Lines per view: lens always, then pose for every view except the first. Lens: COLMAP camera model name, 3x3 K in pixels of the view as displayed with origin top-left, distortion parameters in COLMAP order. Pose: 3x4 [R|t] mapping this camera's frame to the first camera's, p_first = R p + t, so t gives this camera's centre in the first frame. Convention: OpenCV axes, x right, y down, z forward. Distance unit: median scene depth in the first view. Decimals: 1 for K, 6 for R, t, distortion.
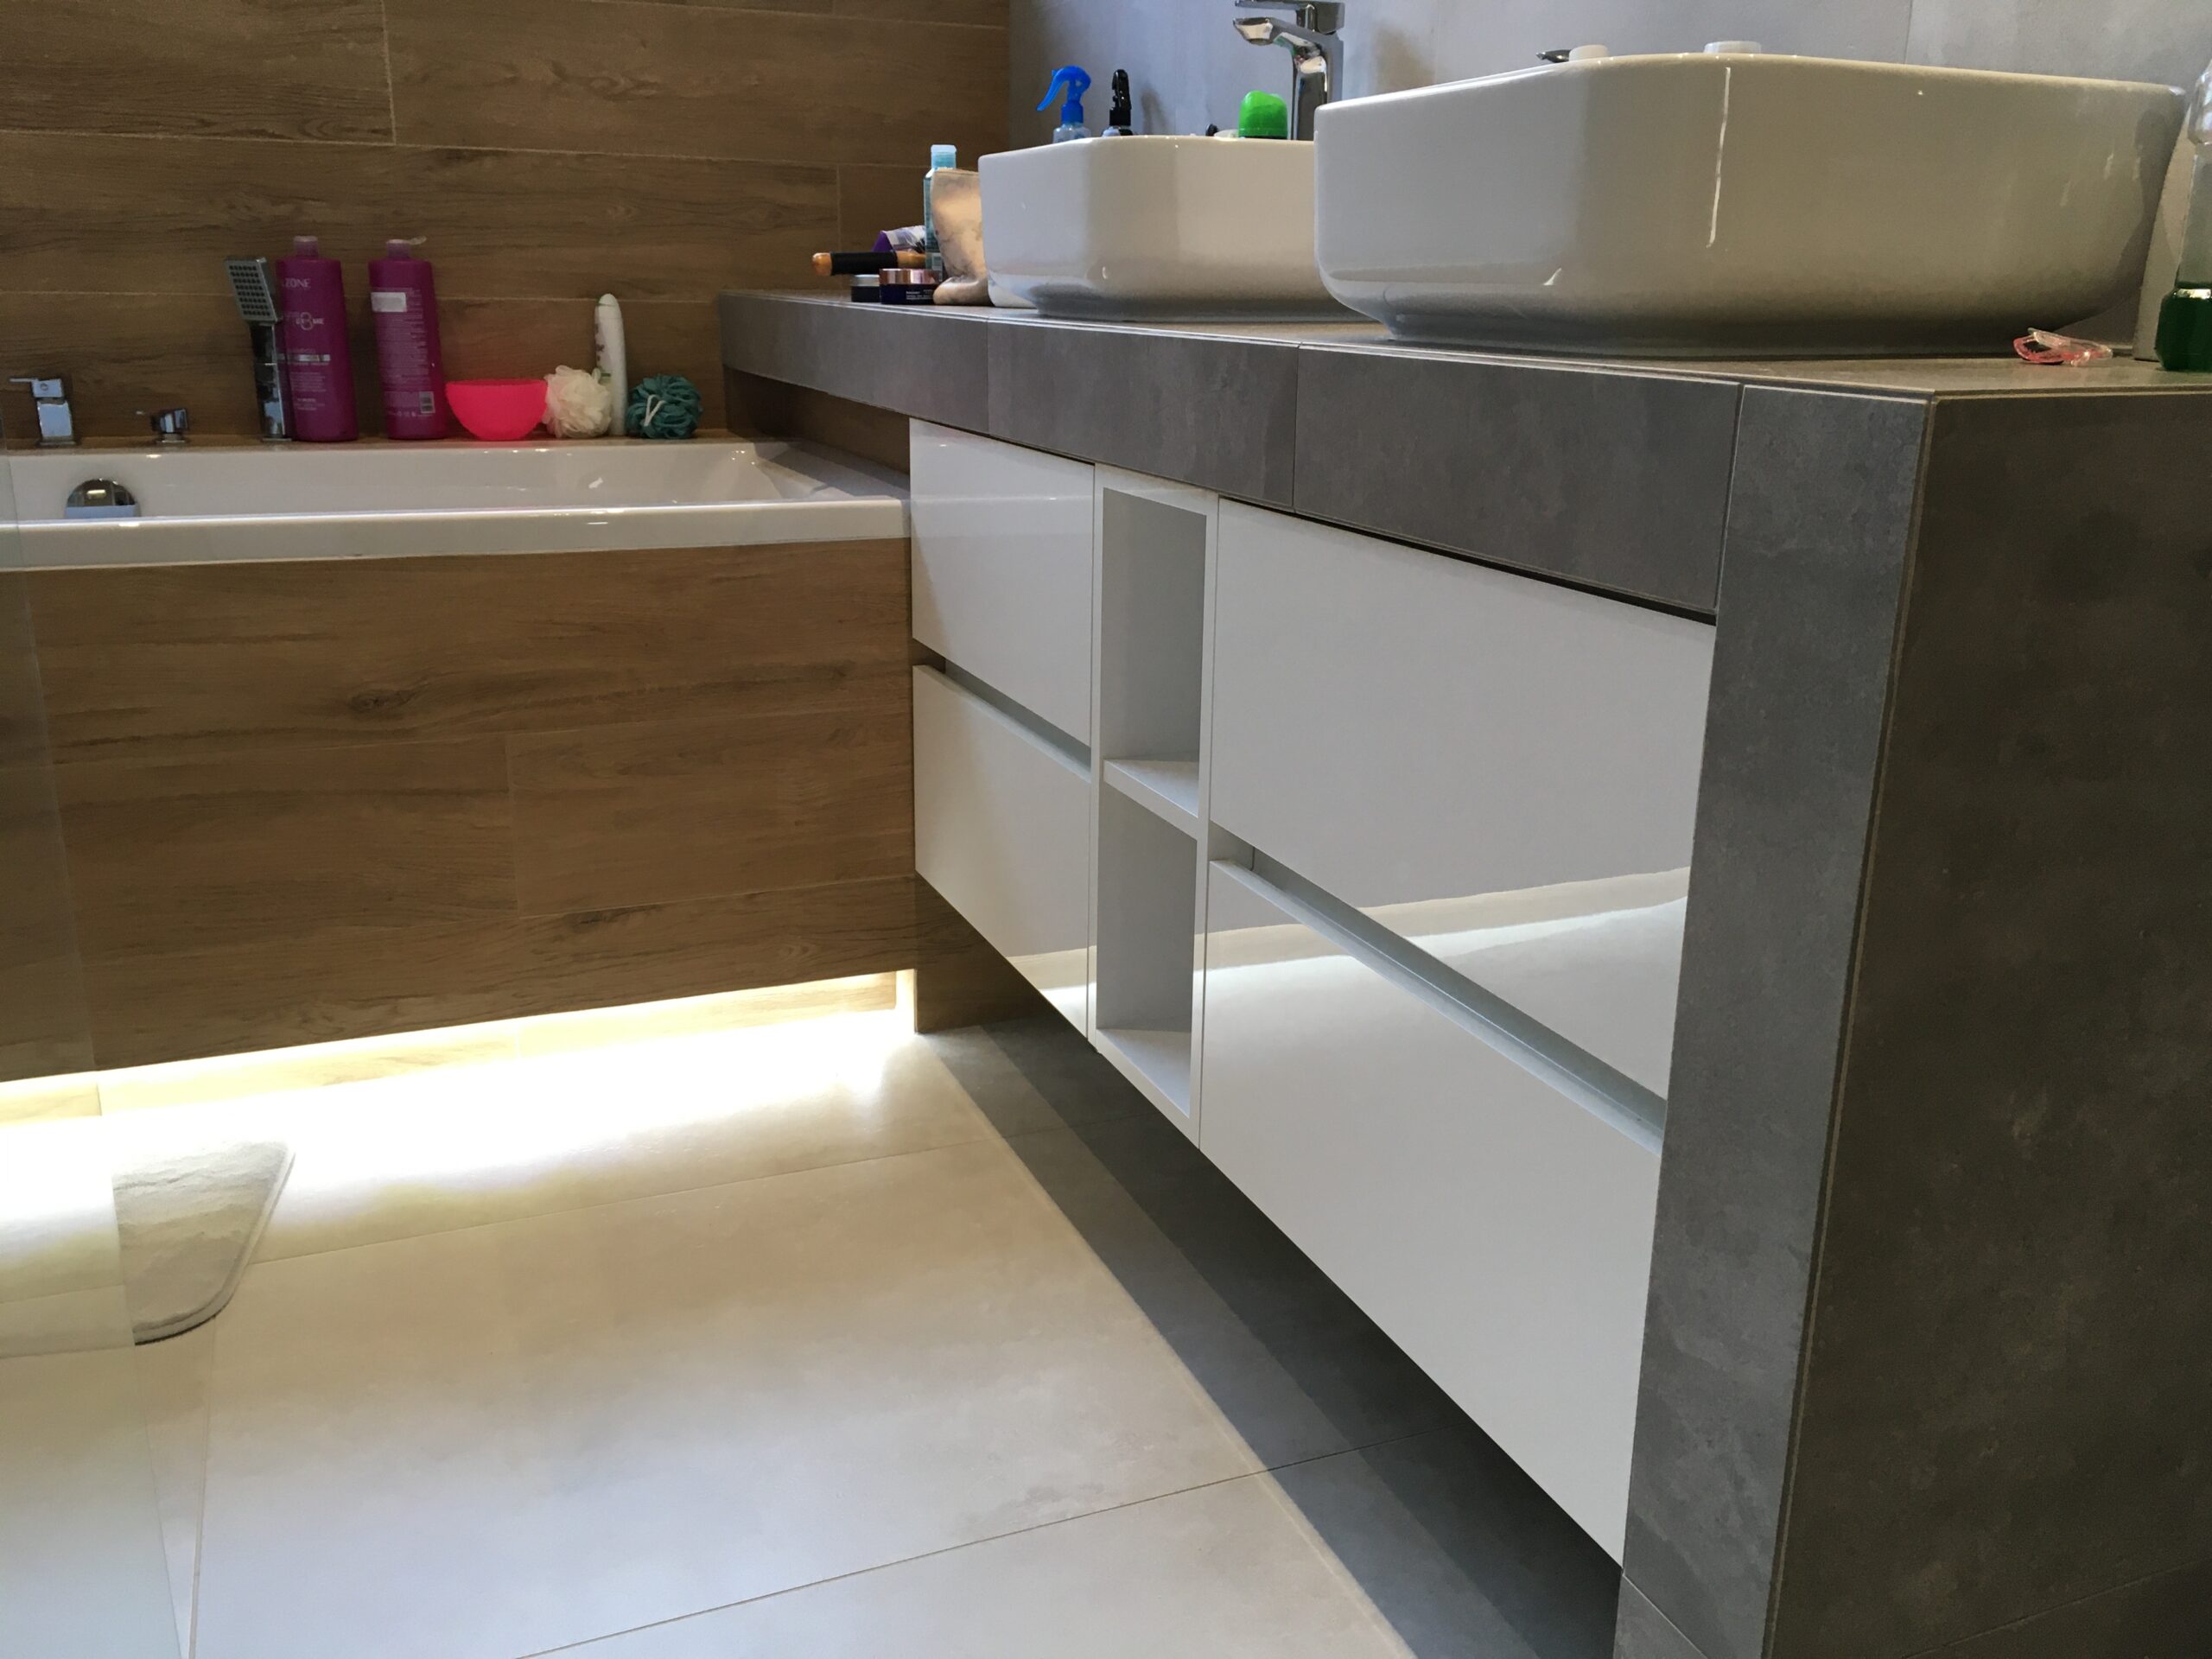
lens RADIAL K [[1878.5, 0, 1112.3], [0, 1878.5, 824.0], [0, 0, 1]] dist [0.050072, -0.037734]
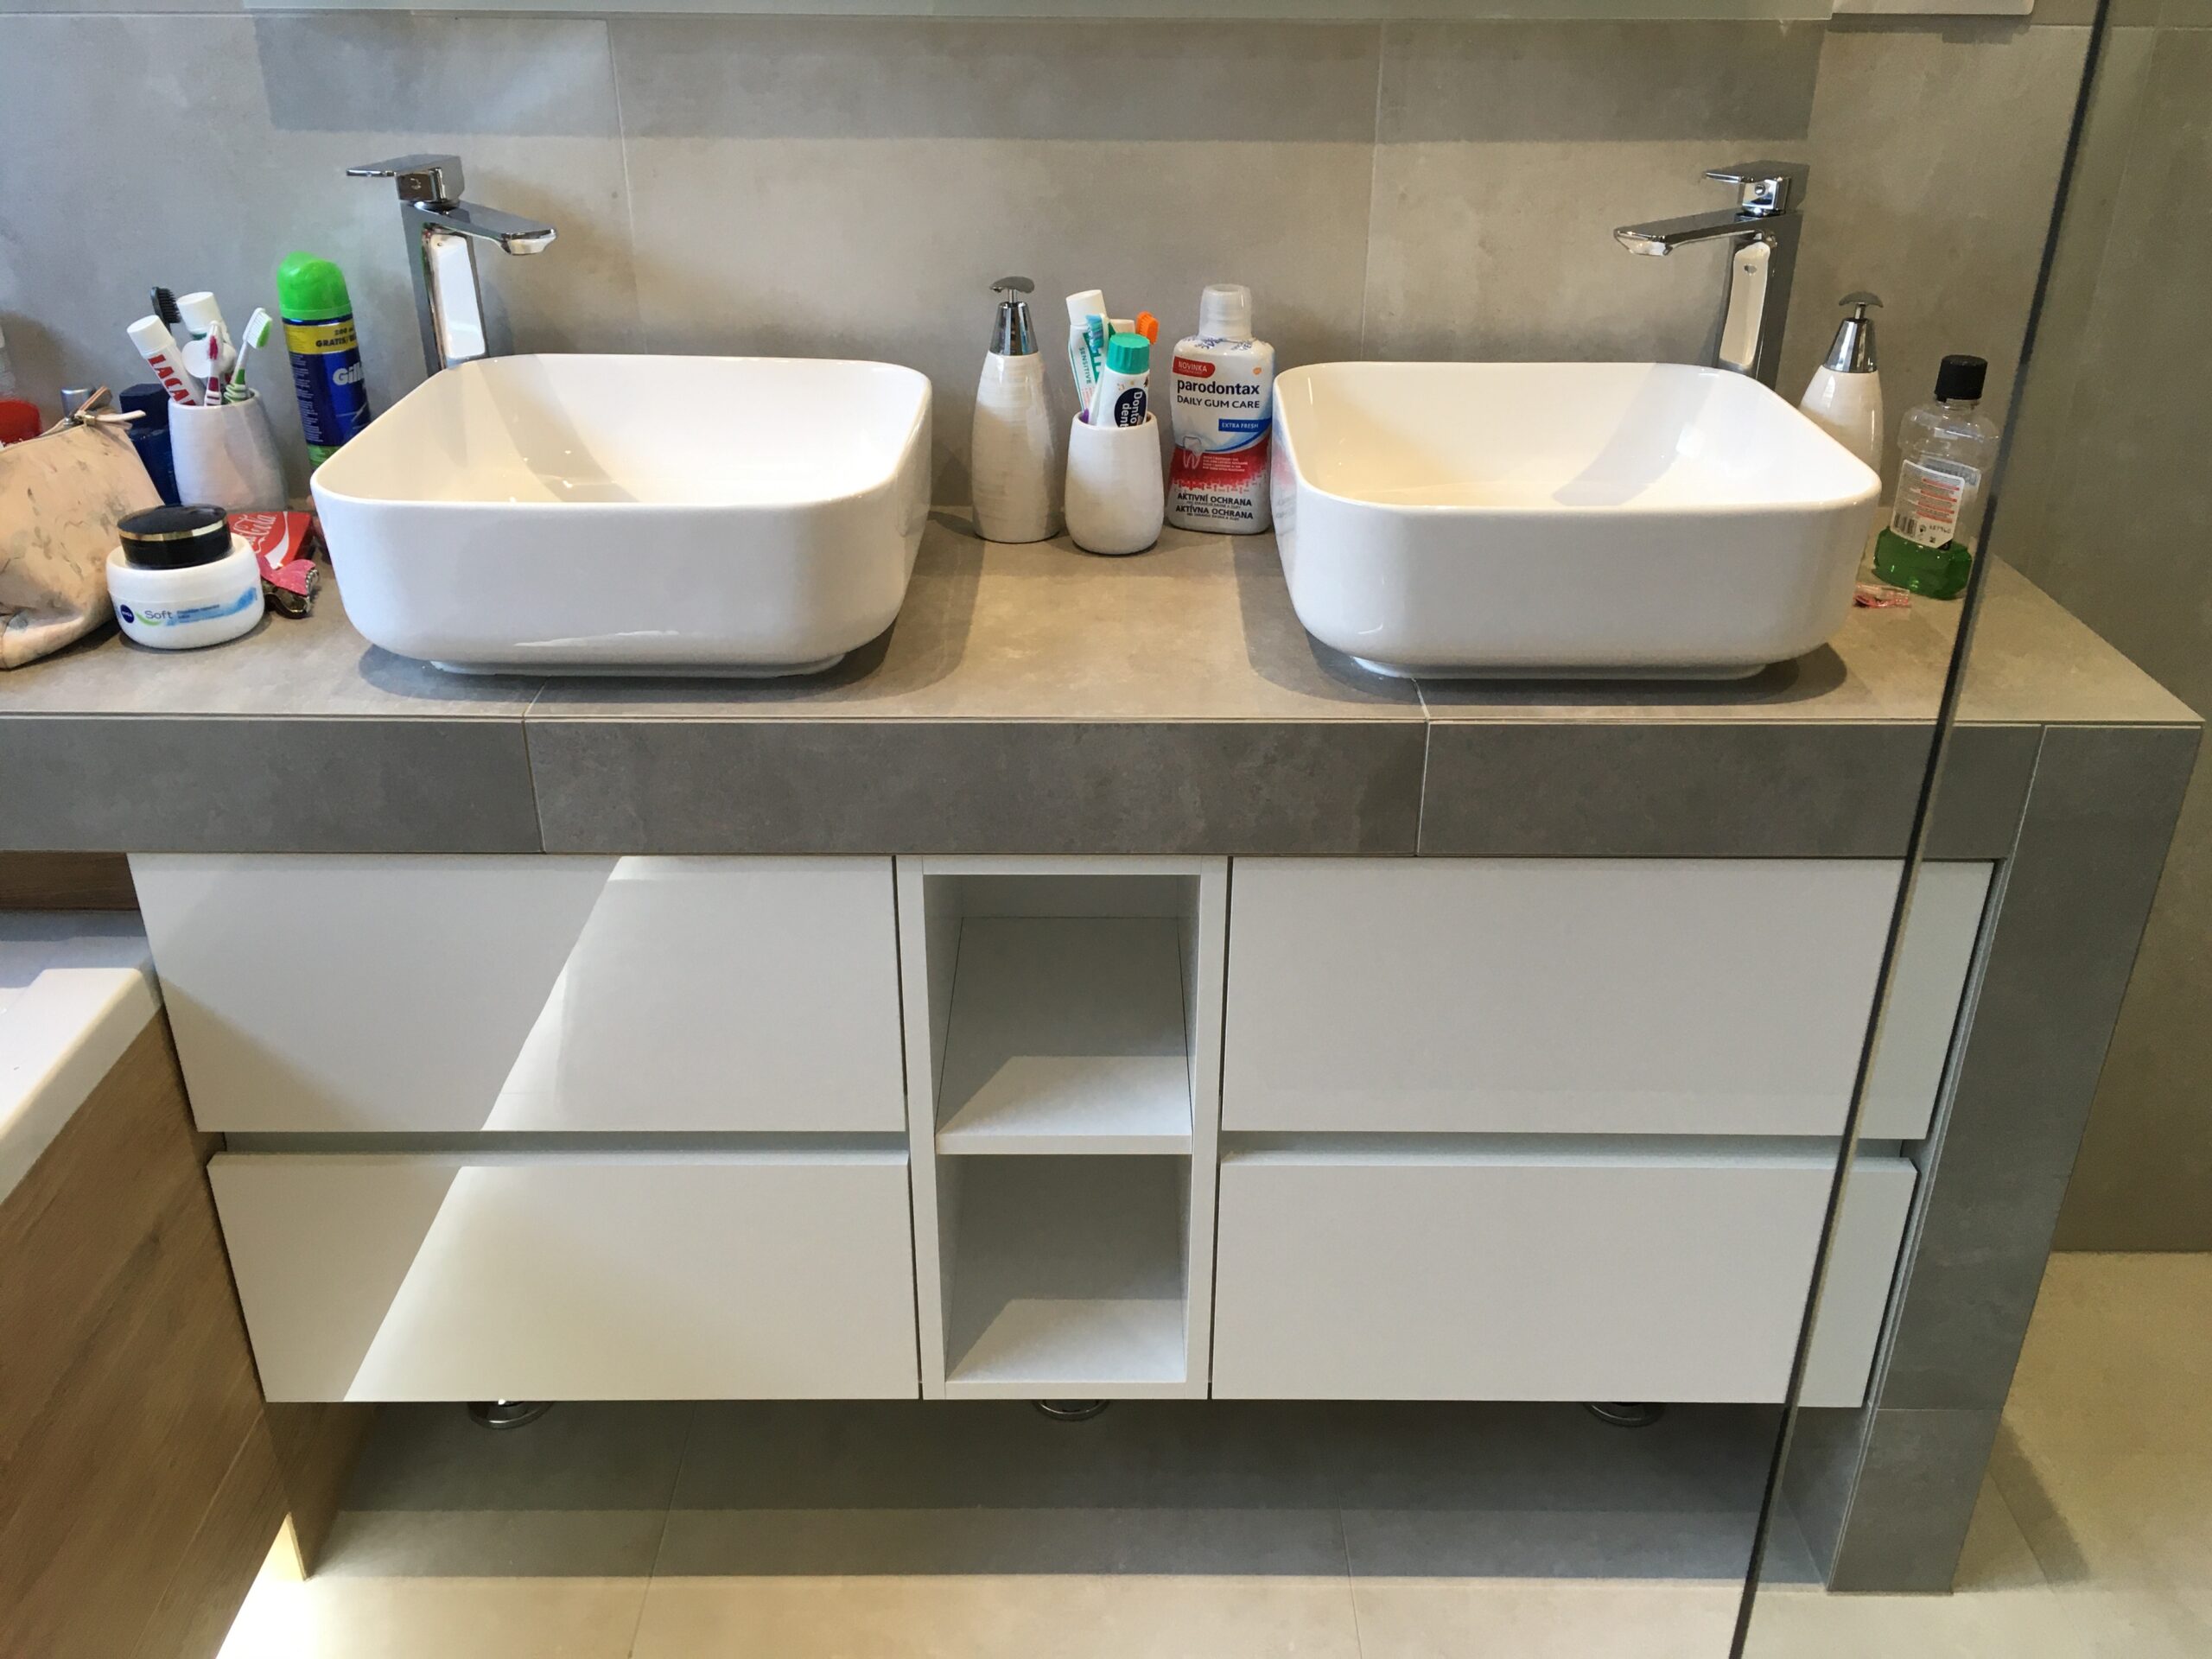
lens RADIAL K [[1878.5, 0, 1109.9], [0, 1878.5, 830.3], [0, 0, 1]] dist [0.050072, -0.037734]
pose [[0.383303, -0.434269, 0.815162, -0.639431], [0.260397, 0.897579, 0.355732, -0.461593], [-0.886156, 0.075913, 0.457127, 0.499897]]
